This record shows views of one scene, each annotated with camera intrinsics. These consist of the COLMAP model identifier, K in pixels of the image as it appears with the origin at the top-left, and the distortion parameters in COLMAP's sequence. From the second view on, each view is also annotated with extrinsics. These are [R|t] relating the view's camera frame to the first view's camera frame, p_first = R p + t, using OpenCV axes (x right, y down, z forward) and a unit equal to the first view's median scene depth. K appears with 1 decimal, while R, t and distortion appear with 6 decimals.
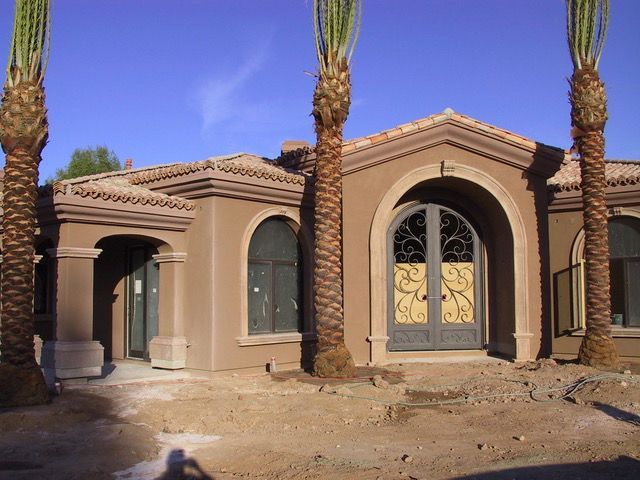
lens RADIAL K [[650.5, 0, 320.0], [0, 650.5, 240.0], [0, 0, 1]] dist [-0.149827, 0.207646]
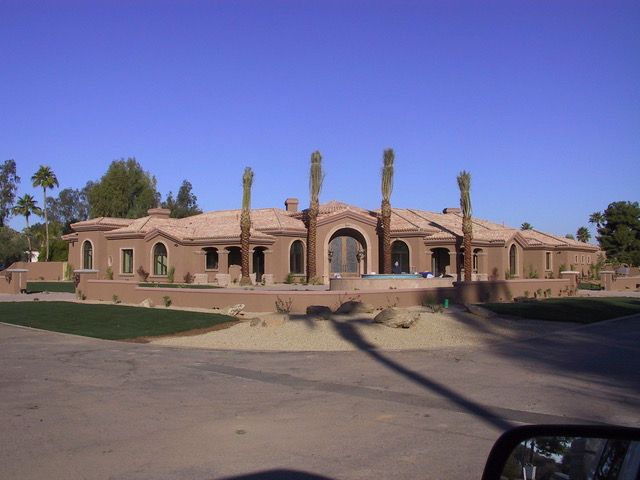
lens RADIAL K [[650.5, 0, 320.0], [0, 650.5, 240.0], [0, 0, 1]] dist [-0.149827, 0.207646]
pose [[0.998228, 0.009561, 0.058739, -0.140328], [-0.011491, 0.999402, 0.032610, -0.146200], [-0.058392, -0.033227, 0.997741, -2.385821]]
